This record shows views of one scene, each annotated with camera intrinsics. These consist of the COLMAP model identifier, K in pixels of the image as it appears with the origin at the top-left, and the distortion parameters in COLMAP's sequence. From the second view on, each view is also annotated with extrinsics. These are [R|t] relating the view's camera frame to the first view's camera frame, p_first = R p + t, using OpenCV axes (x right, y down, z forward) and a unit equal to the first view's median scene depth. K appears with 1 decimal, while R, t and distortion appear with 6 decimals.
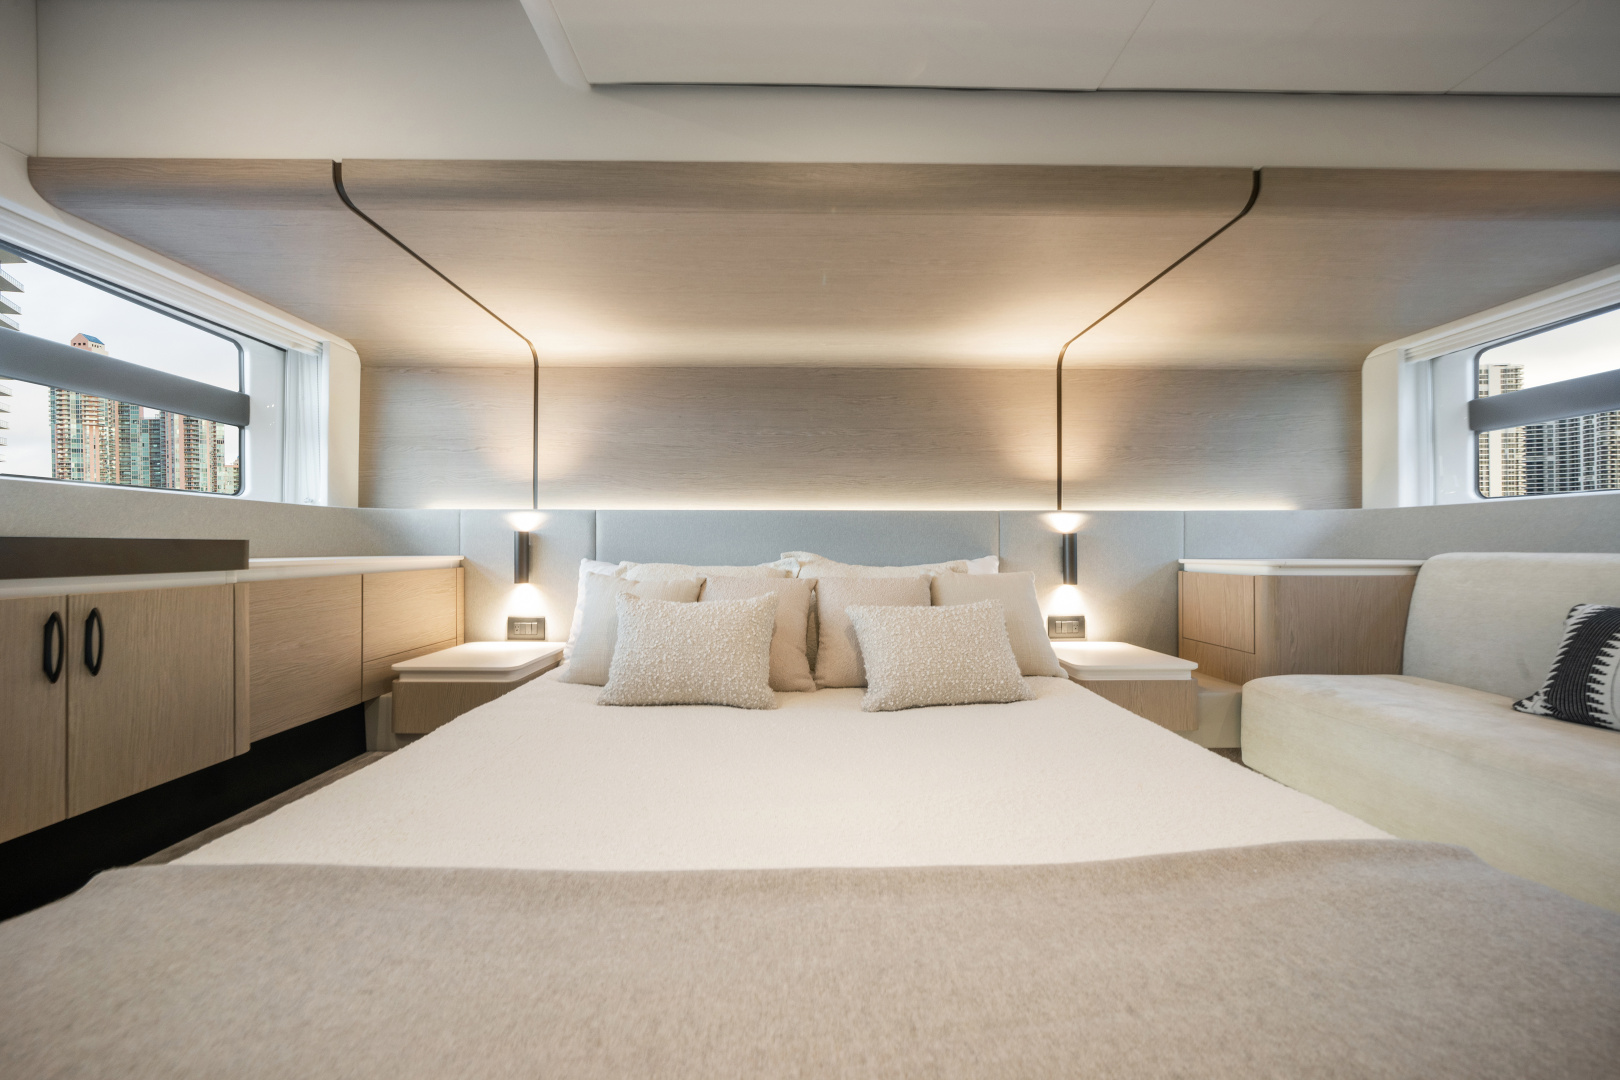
lens RADIAL K [[551.4, 0, 799.6], [0, 551.4, 536.4], [0, 0, 1]] dist [-0.001742, -0.000078]
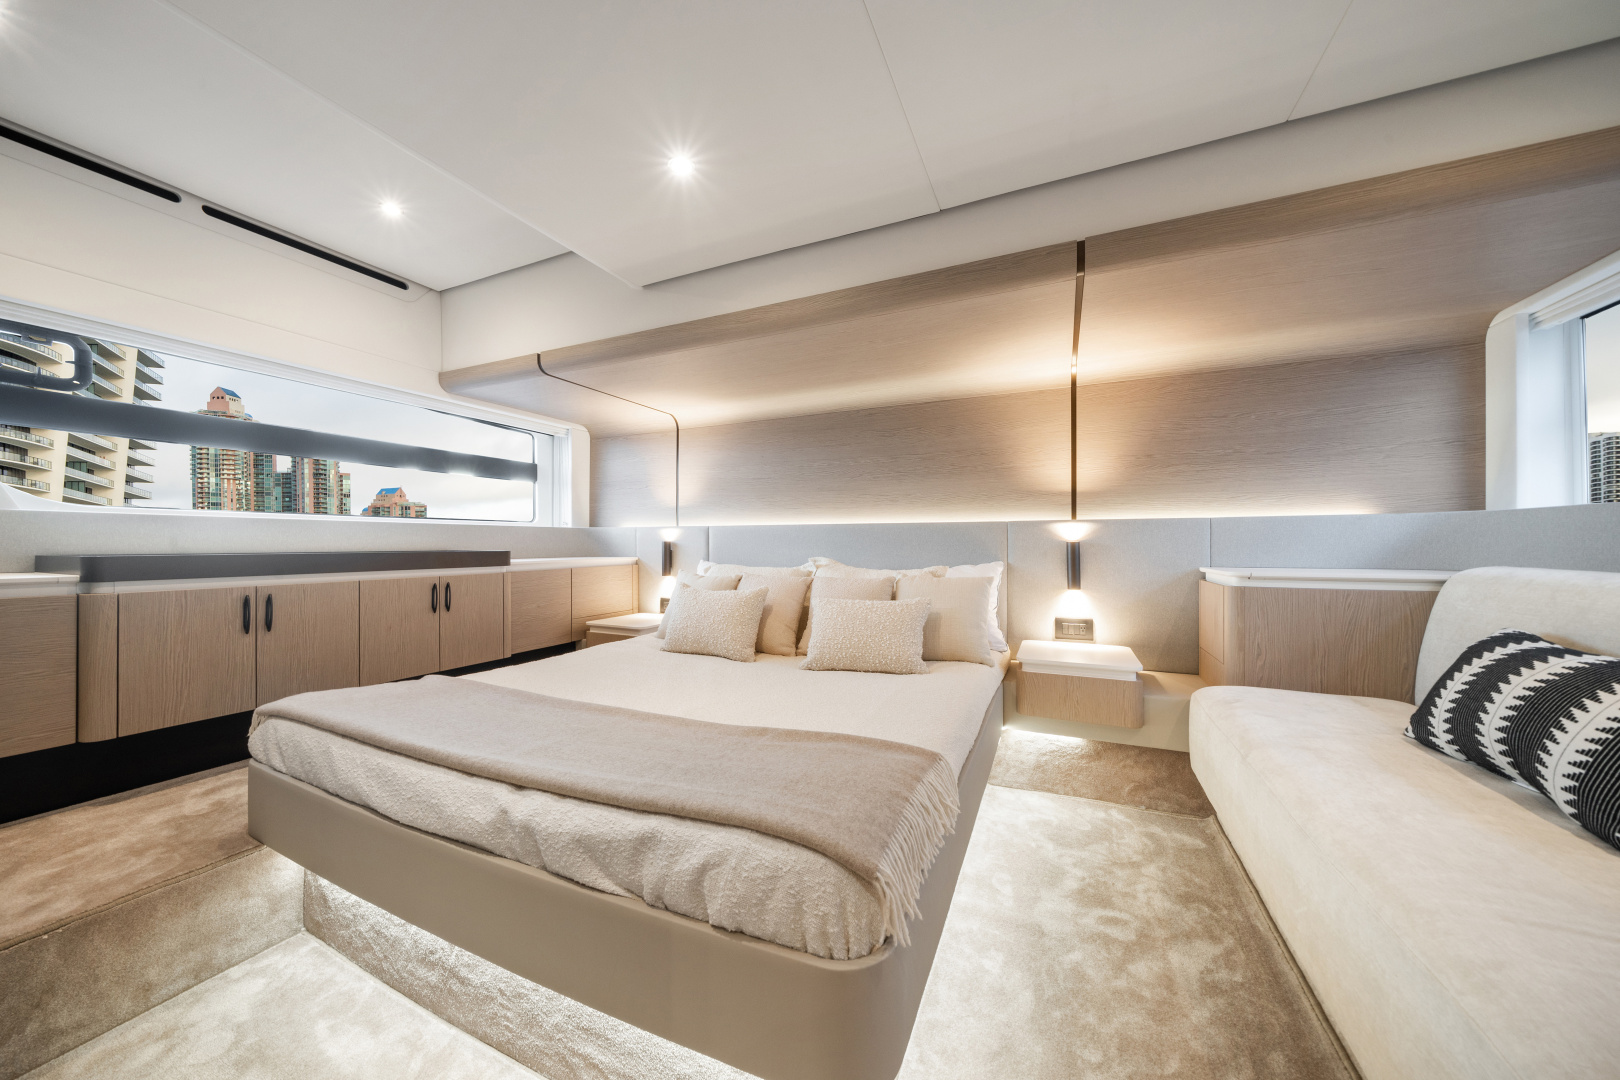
lens RADIAL K [[551.4, 0, 799.6], [0, 551.4, 536.4], [0, 0, 1]] dist [-0.001742, -0.000078]
pose [[0.900024, -0.006910, -0.435786, 0.476526], [0.010130, 0.999936, 0.005066, -0.026672], [0.435723, -0.008974, 0.900036, -0.197180]]
